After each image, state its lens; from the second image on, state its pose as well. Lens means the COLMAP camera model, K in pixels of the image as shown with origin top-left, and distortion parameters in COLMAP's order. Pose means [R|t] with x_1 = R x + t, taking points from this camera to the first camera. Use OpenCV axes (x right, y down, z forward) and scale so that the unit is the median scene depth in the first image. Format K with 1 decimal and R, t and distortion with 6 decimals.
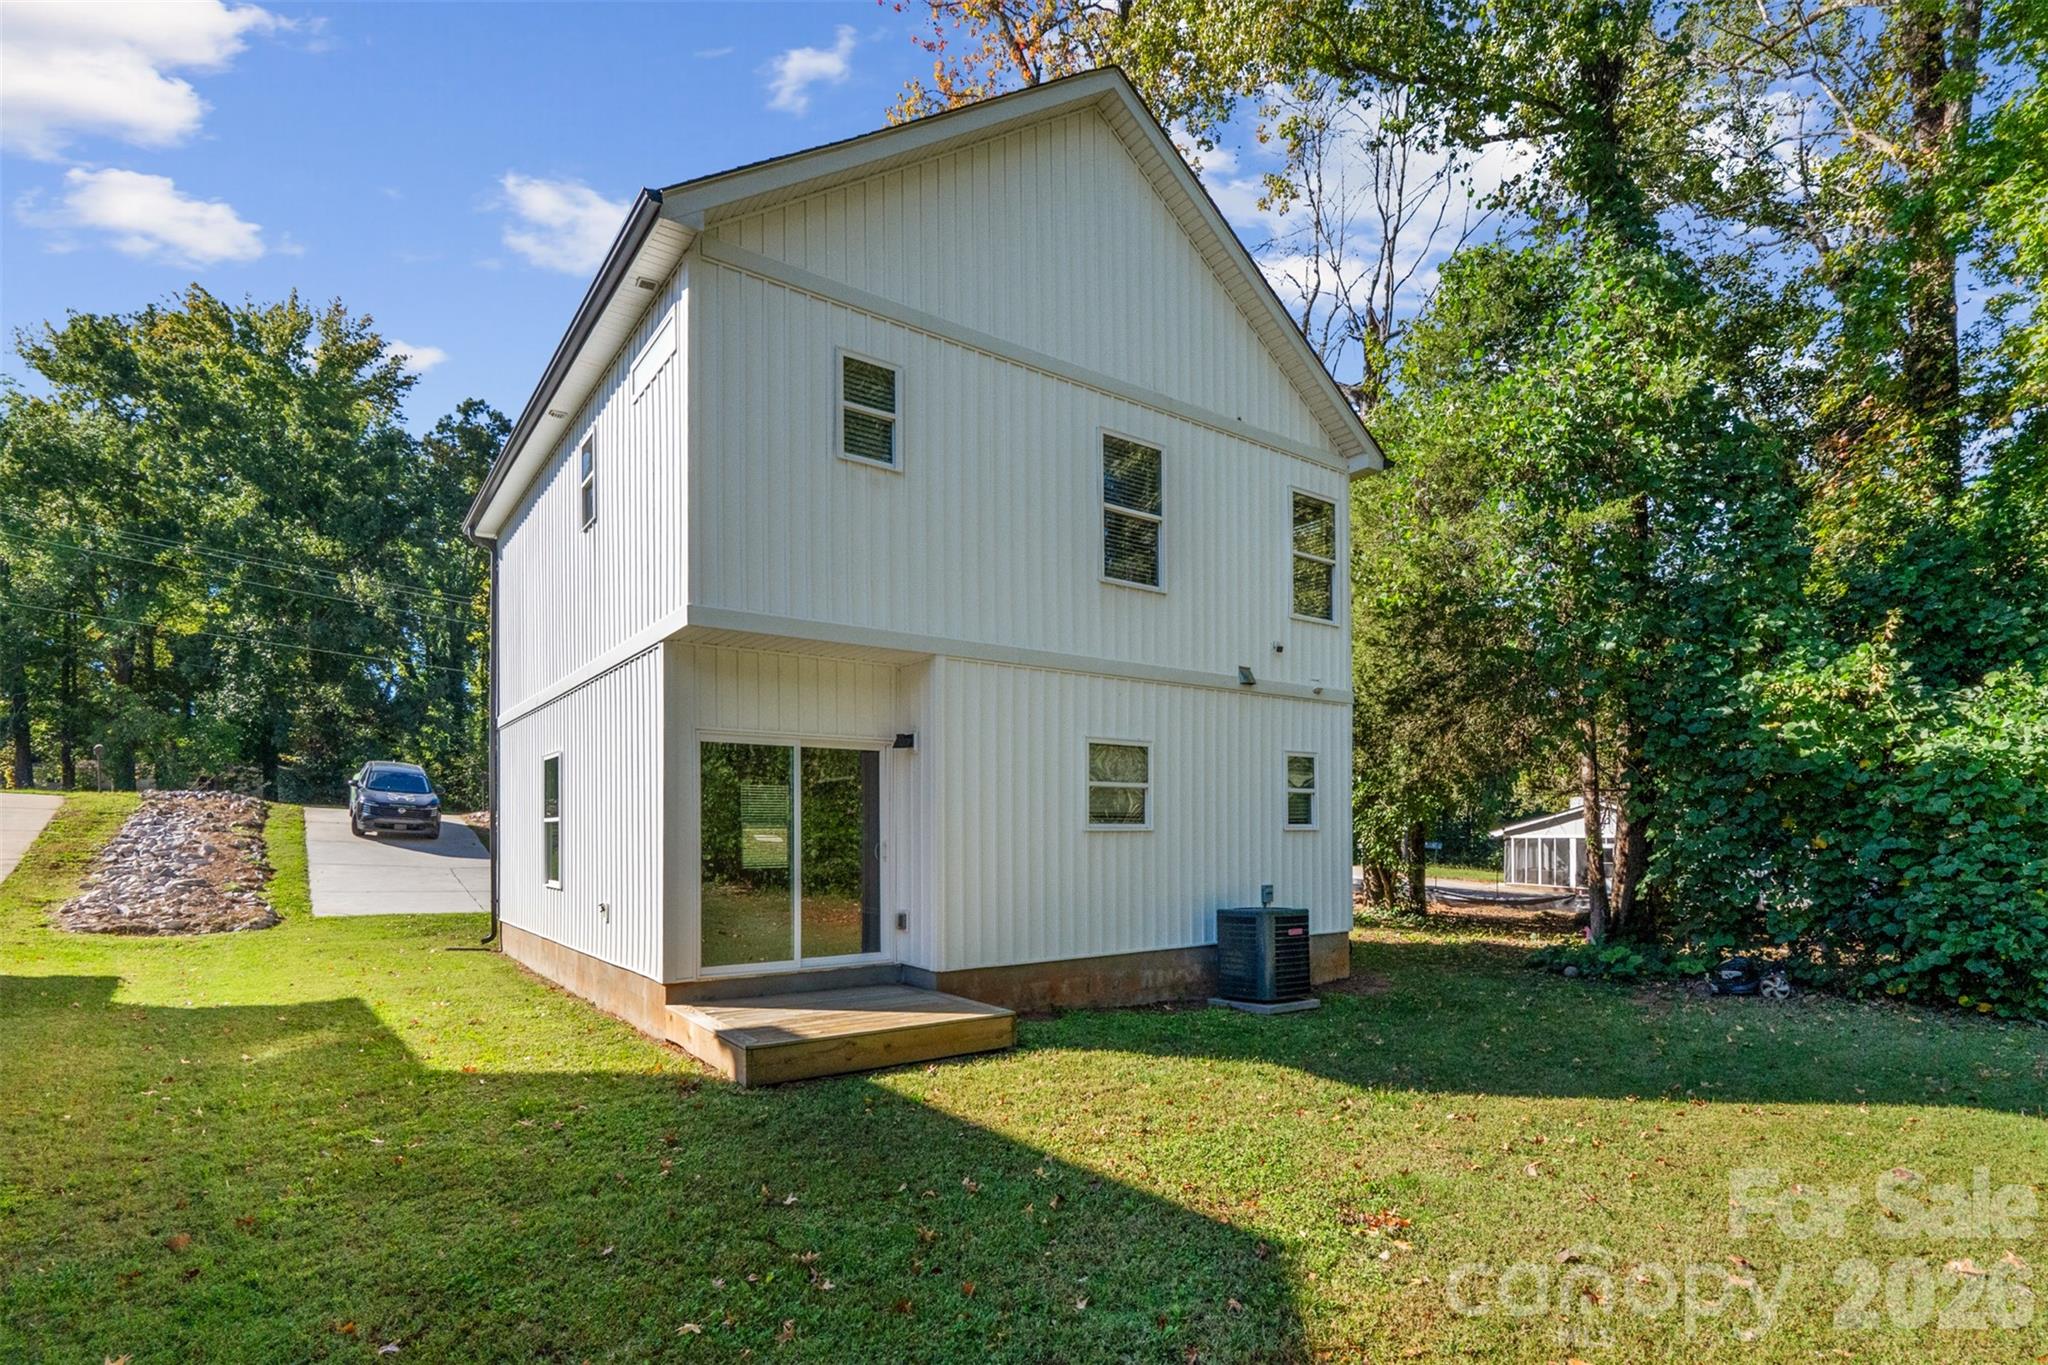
lens RADIAL K [[935.9, 0, 1025.5], [0, 935.9, 659.1], [0, 0, 1]] dist [0.001117, 0.000165]
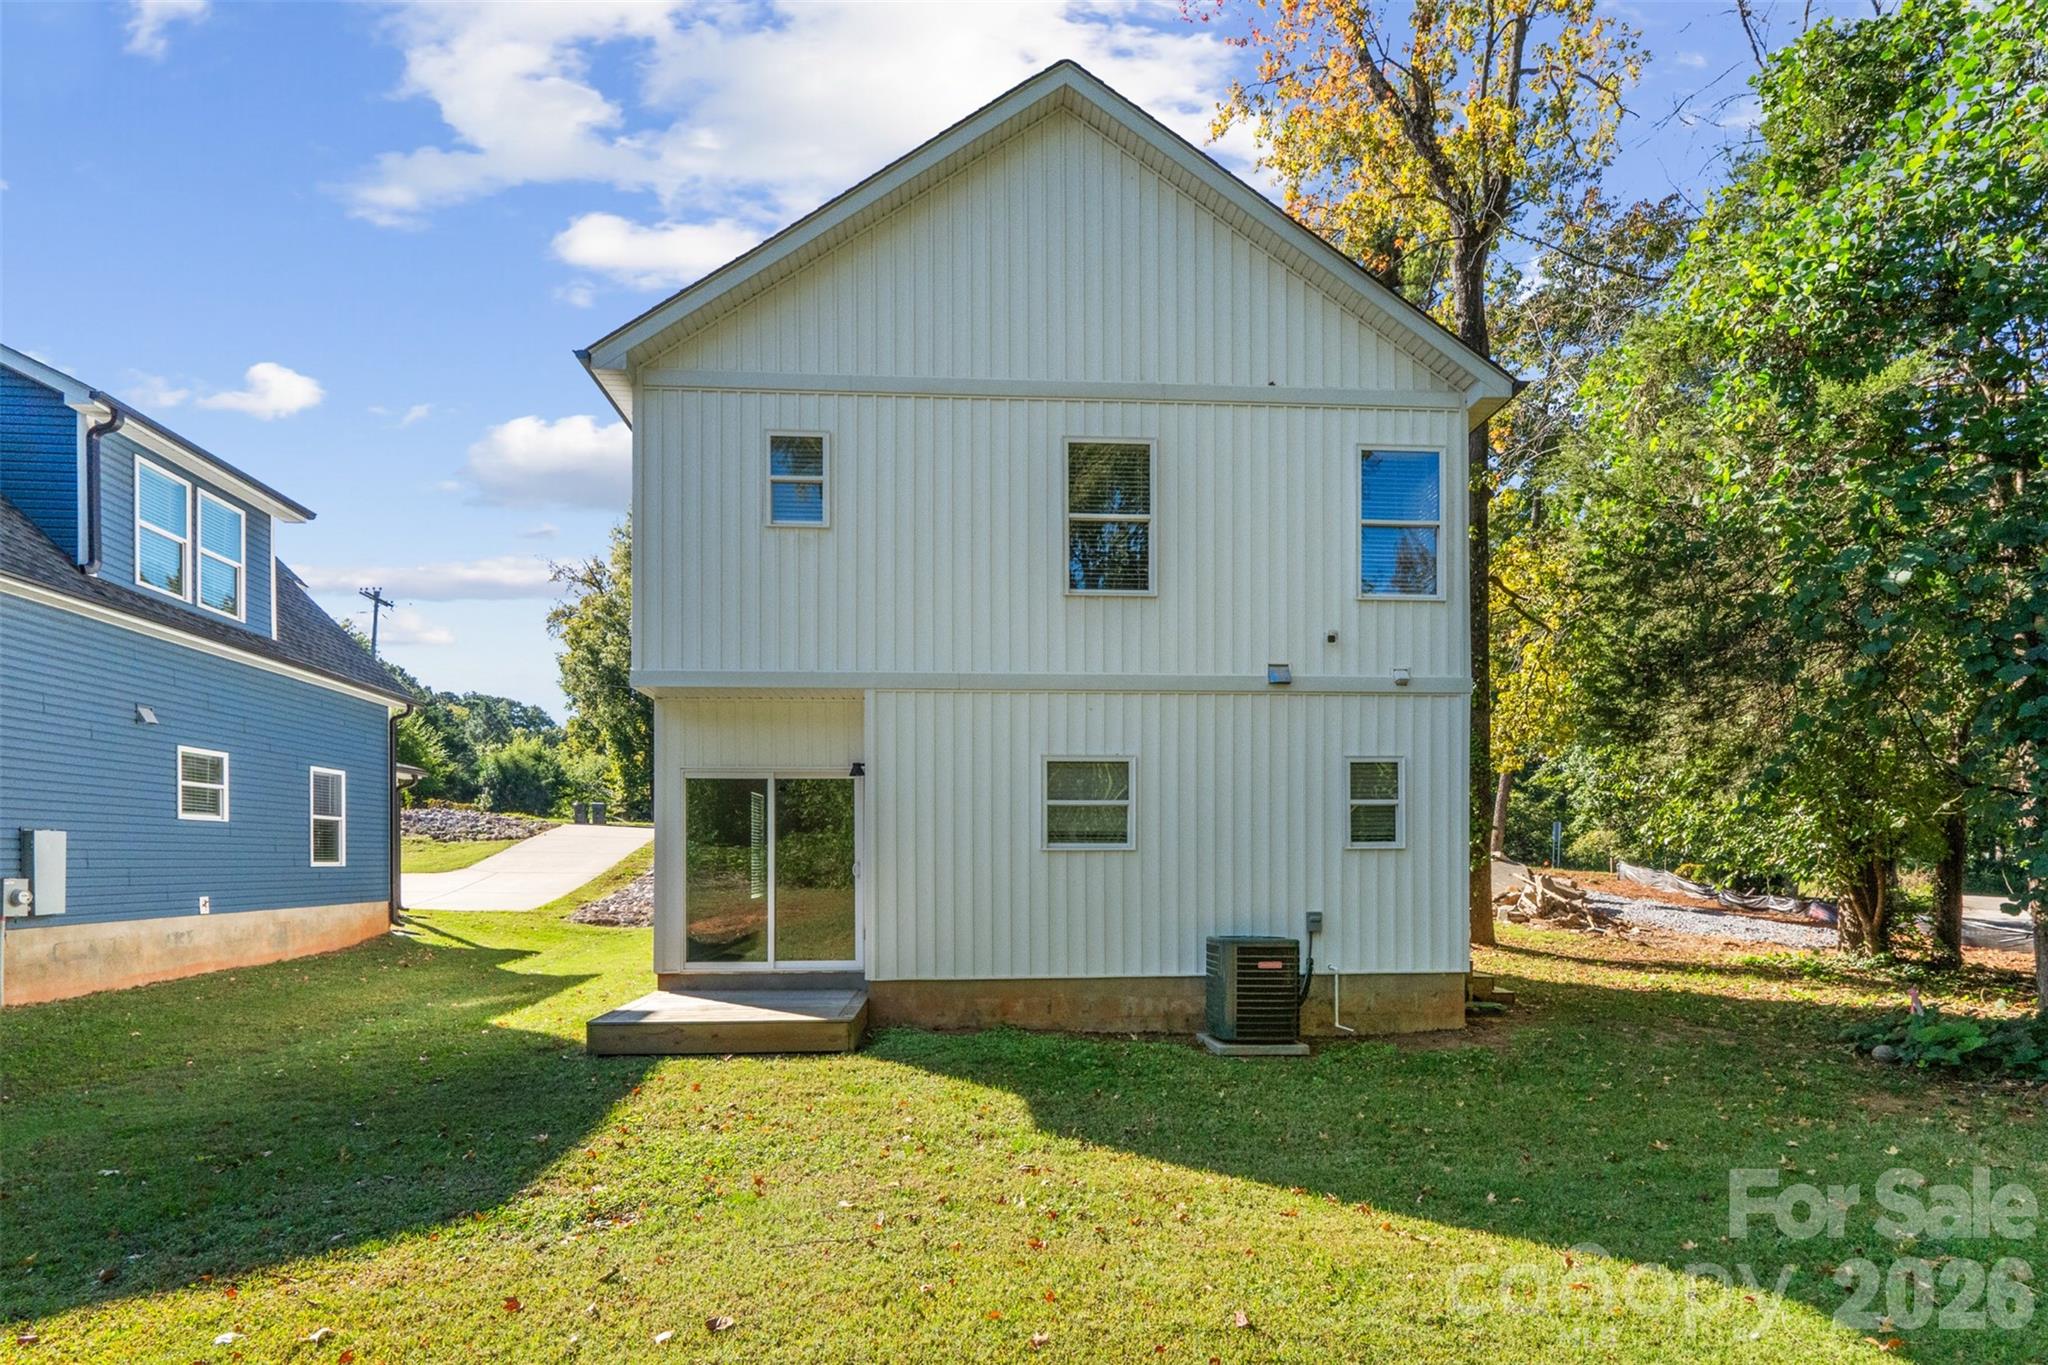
lens RADIAL K [[943.8, 0, 1024.0], [0, 943.8, 682.5], [0, 0, 1]] dist [0.000897, -0.000011]
pose [[0.863666, -0.091090, -0.495765, 0.544043], [0.093847, 0.995398, -0.019400, 0.023663], [0.495250, -0.029770, 0.868240, 0.126432]]
